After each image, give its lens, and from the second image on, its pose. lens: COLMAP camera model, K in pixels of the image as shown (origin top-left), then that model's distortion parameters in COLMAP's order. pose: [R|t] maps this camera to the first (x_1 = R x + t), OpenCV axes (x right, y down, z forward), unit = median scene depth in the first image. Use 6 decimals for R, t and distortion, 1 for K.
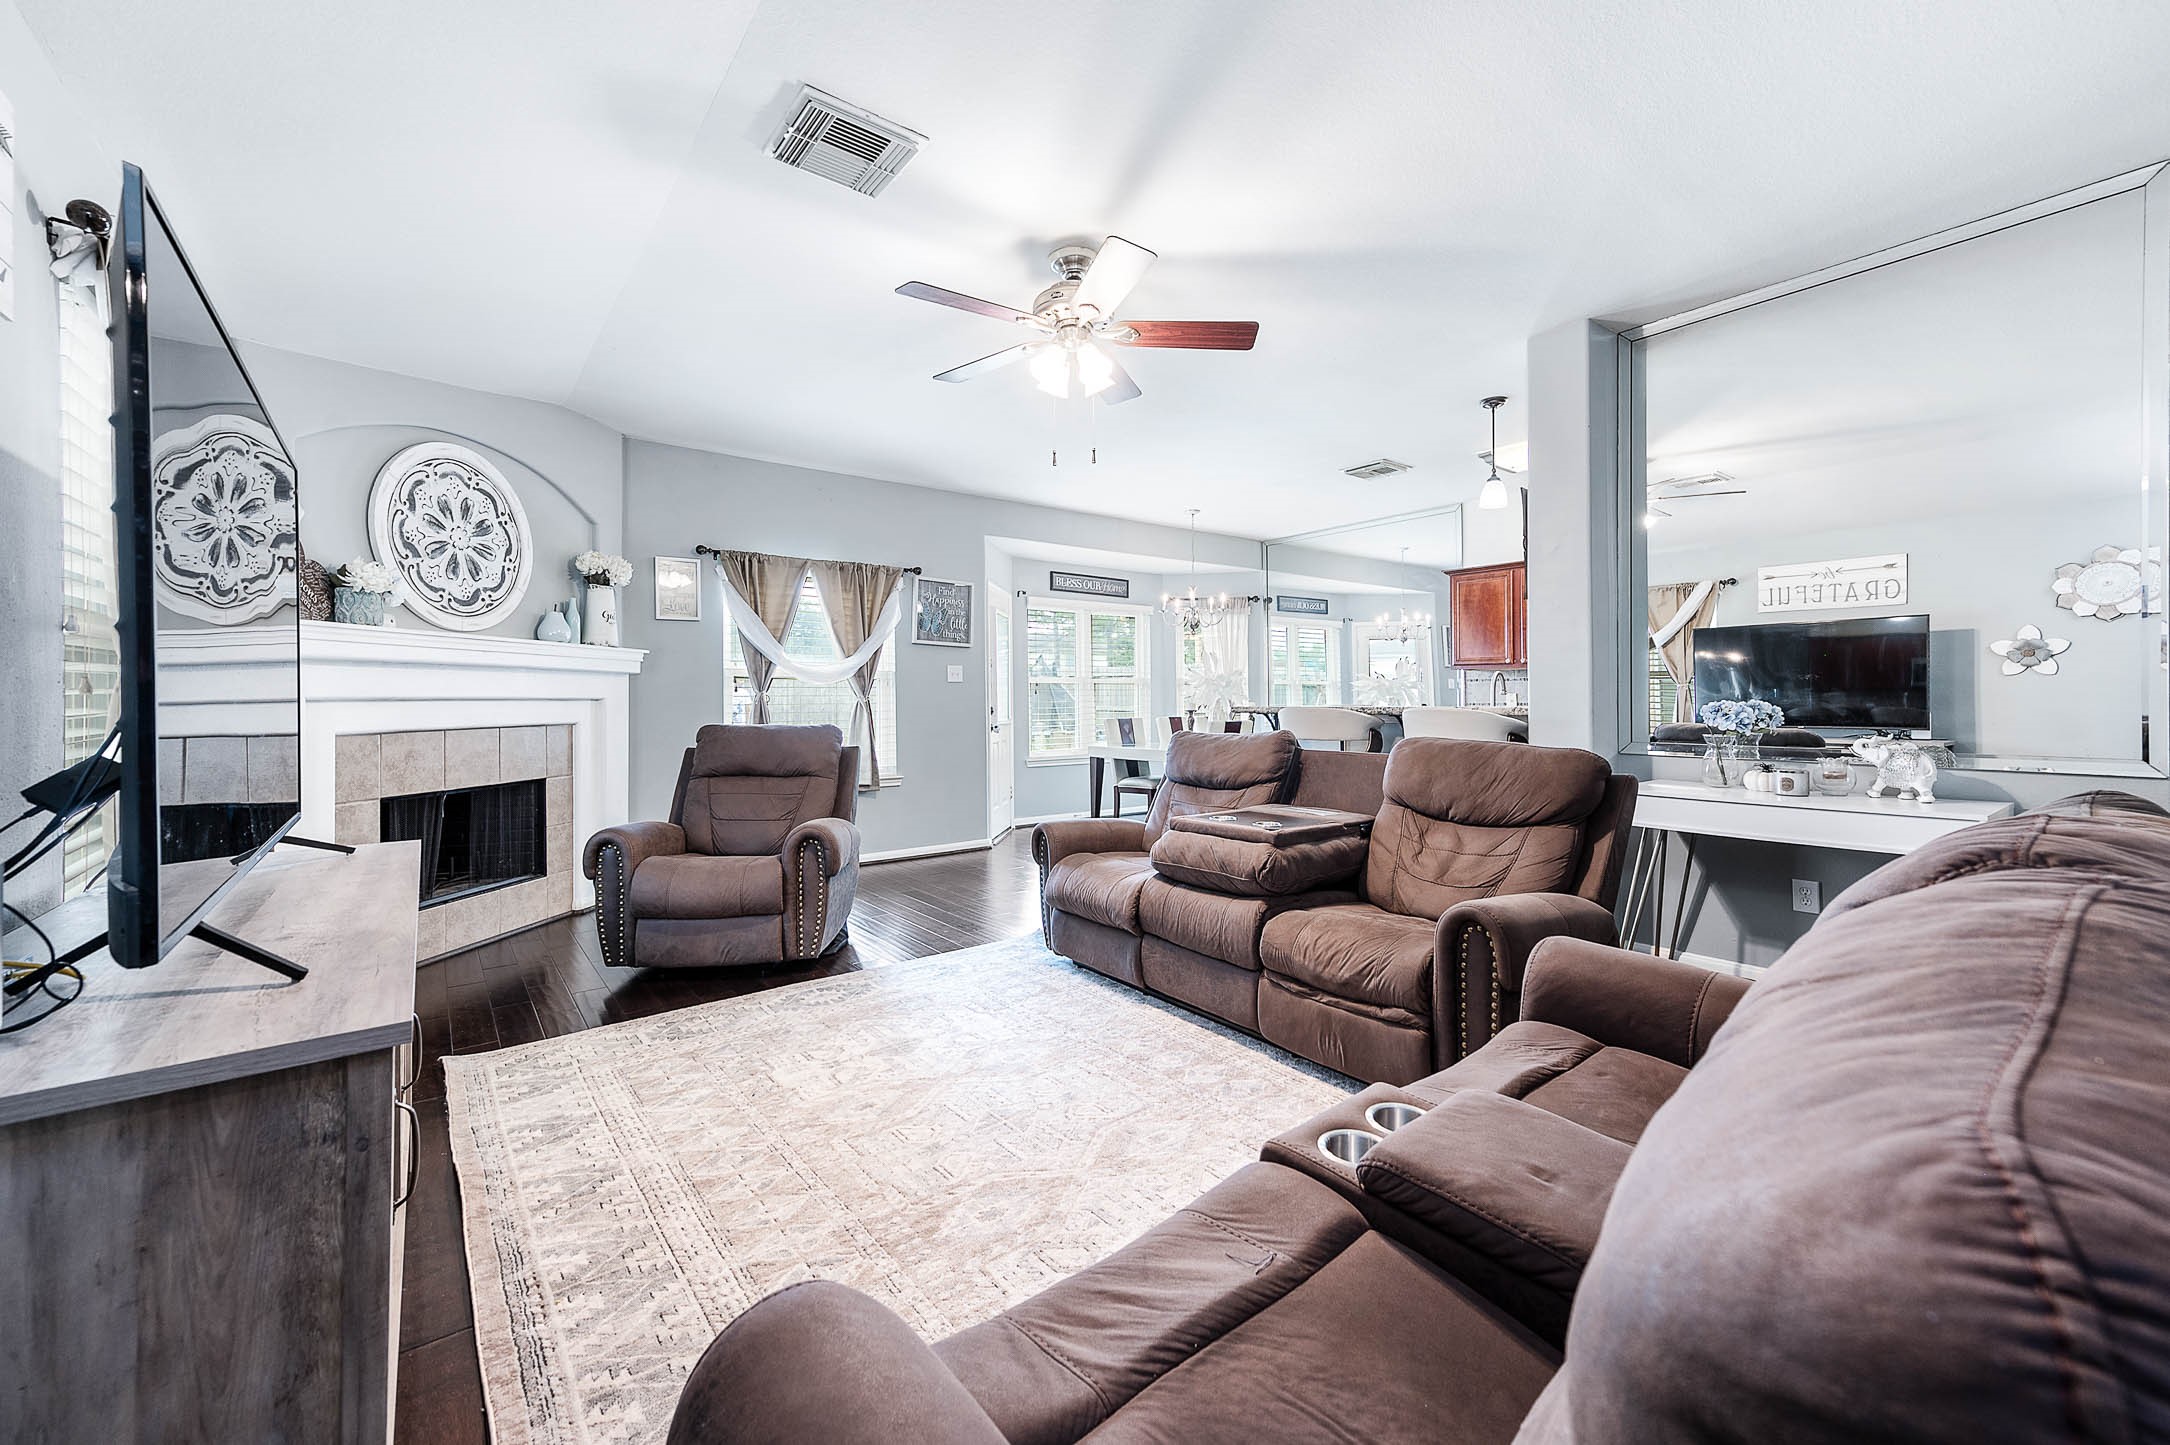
lens RADIAL K [[857.5, 0, 1093.6], [0, 857.5, 692.6], [0, 0, 1]] dist [0.009232, -0.000315]
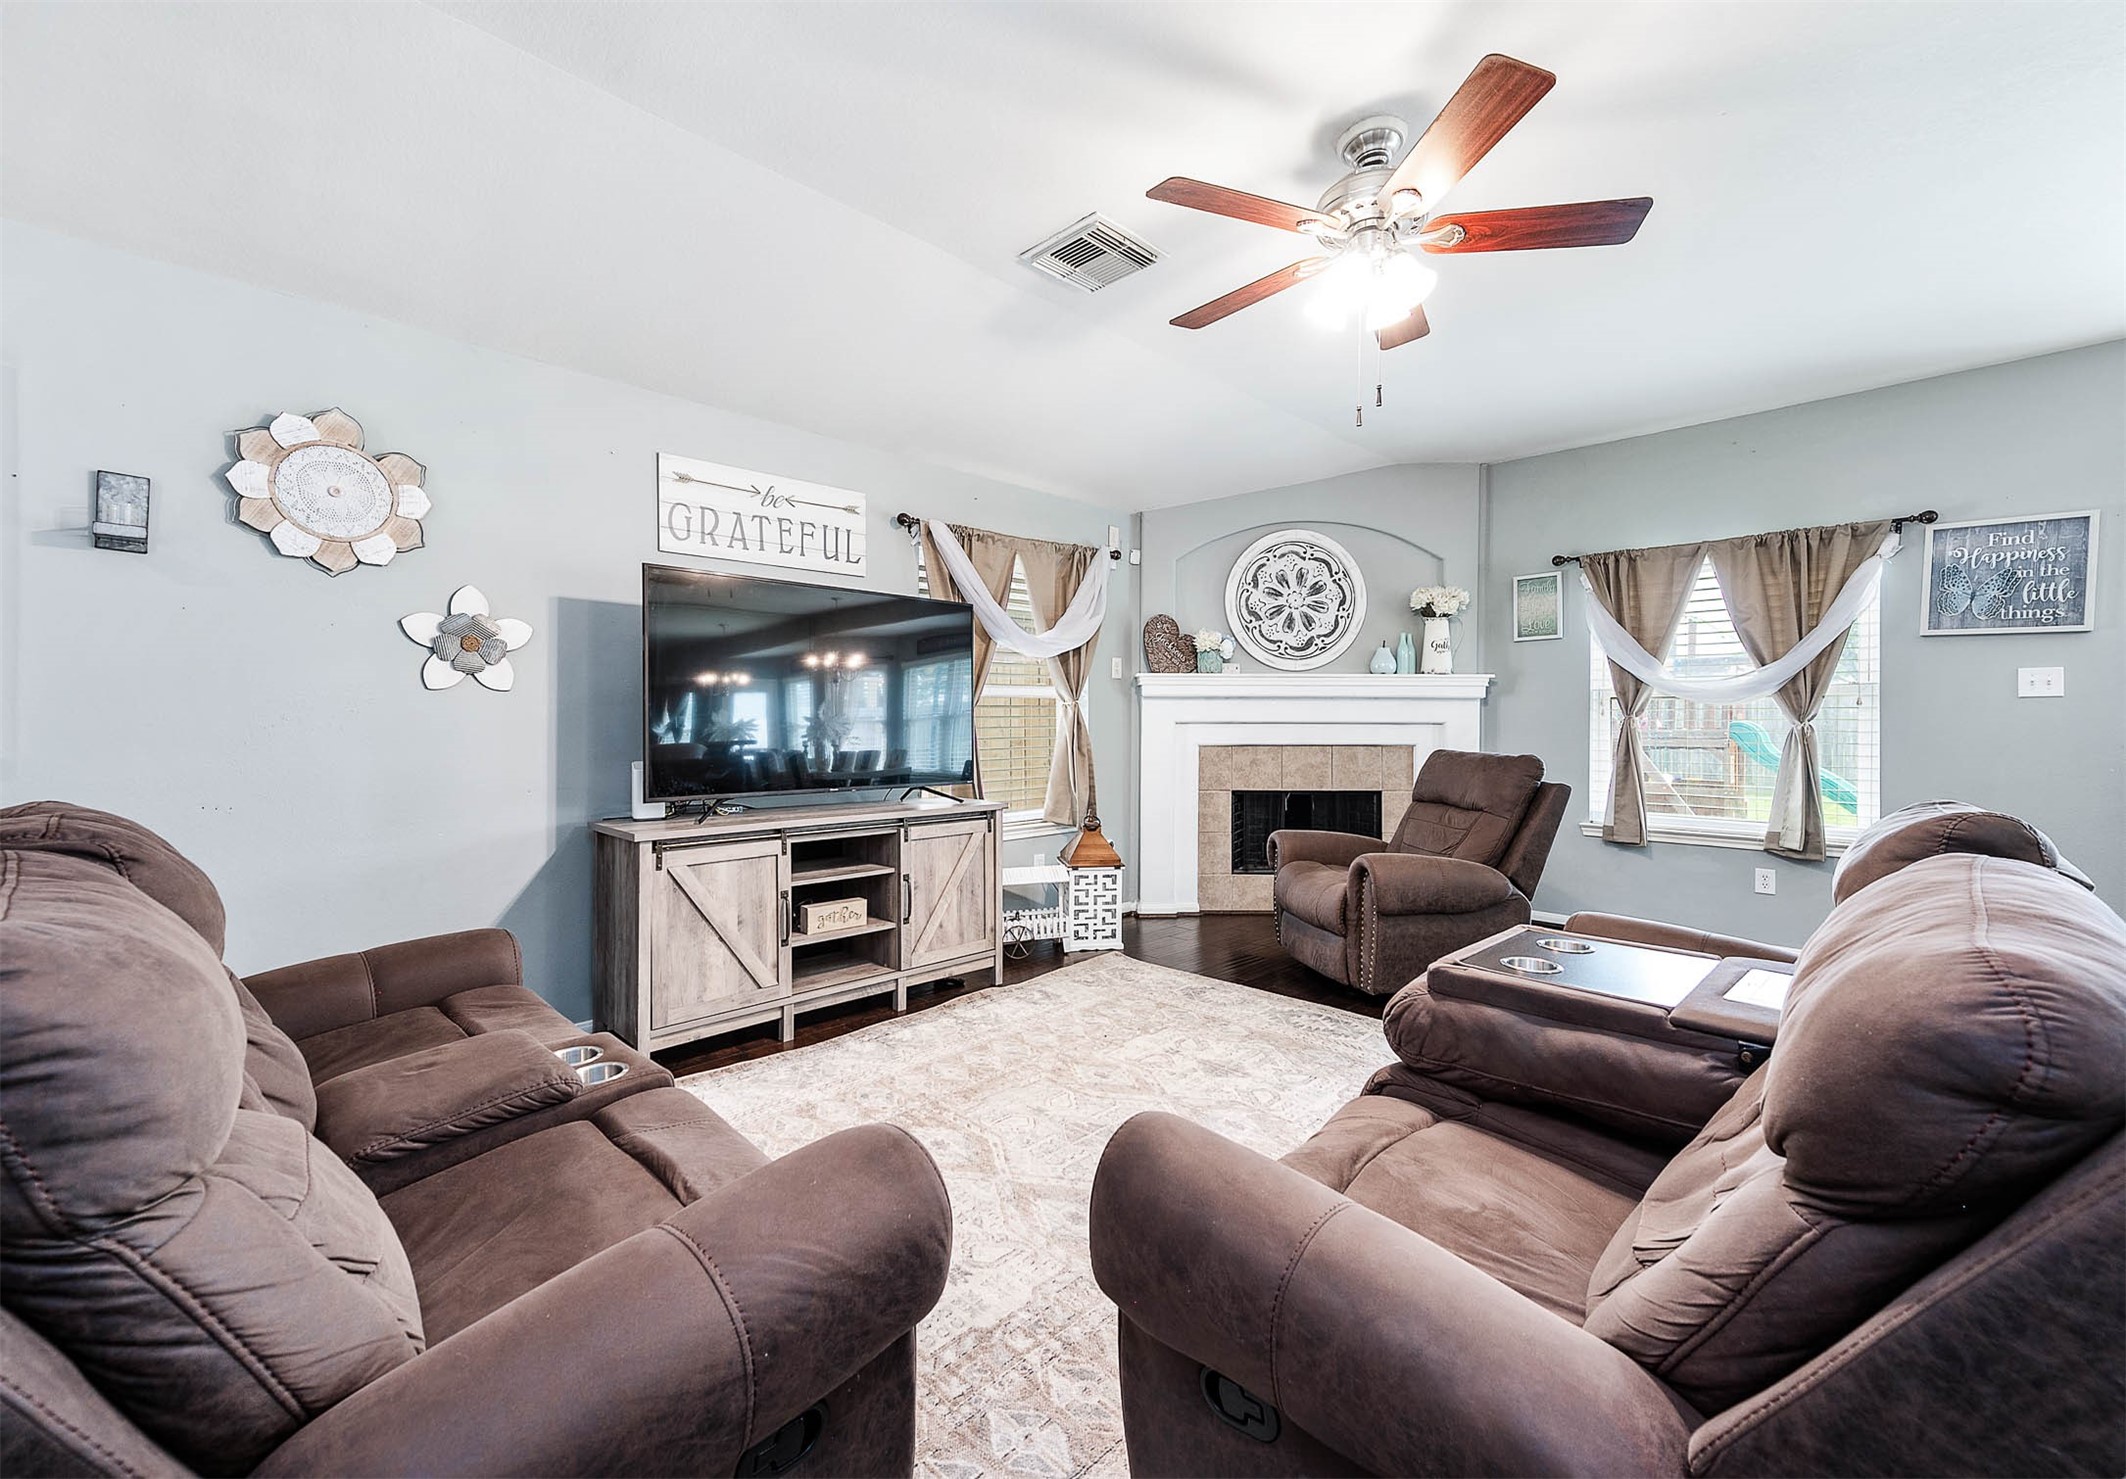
lens RADIAL K [[872.8, 0, 1070.1], [0, 872.8, 723.2], [0, 0, 1]] dist [0.015781, 0.000177]
pose [[0.122677, 0.006958, -0.992422, 0.536004], [0.002686, 0.999969, 0.007343, -0.002175], [0.992443, -0.003567, 0.122655, 0.484478]]
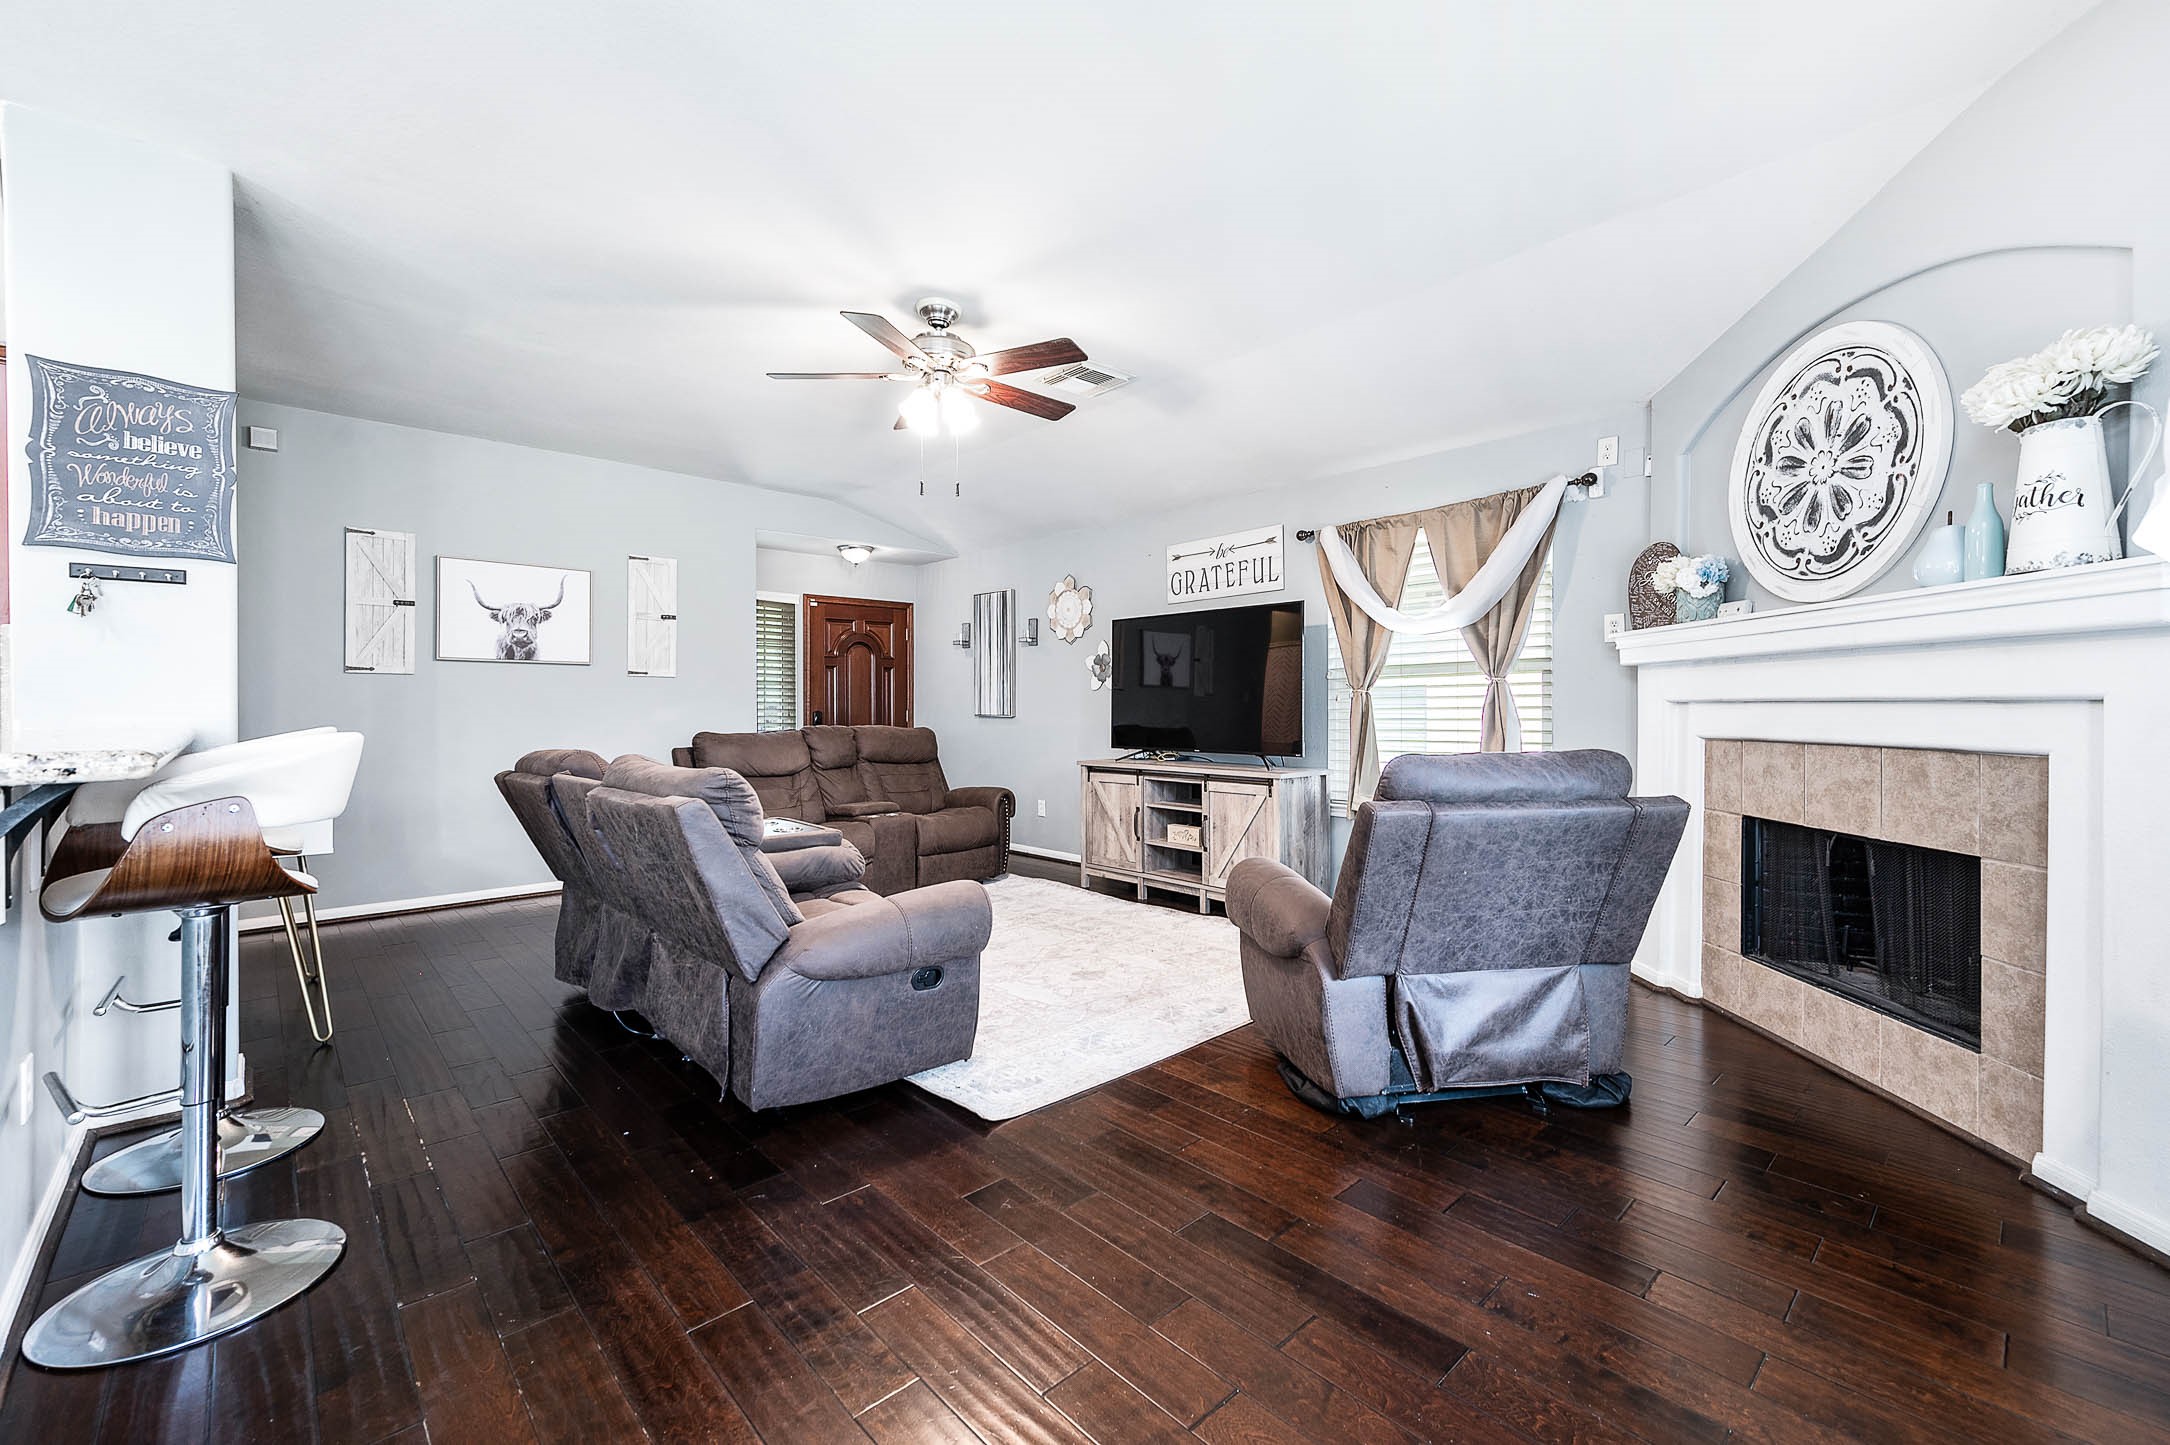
lens RADIAL K [[902.8, 0, 1099.5], [0, 902.8, 712.8], [0, 0, 1]] dist [-0.000653, -0.000013]
pose [[-0.995857, 0.005799, -0.090753, -0.089336], [0.005788, 0.999983, 0.000376, 0.013749], [0.090754, -0.000151, -0.995873, 1.633583]]
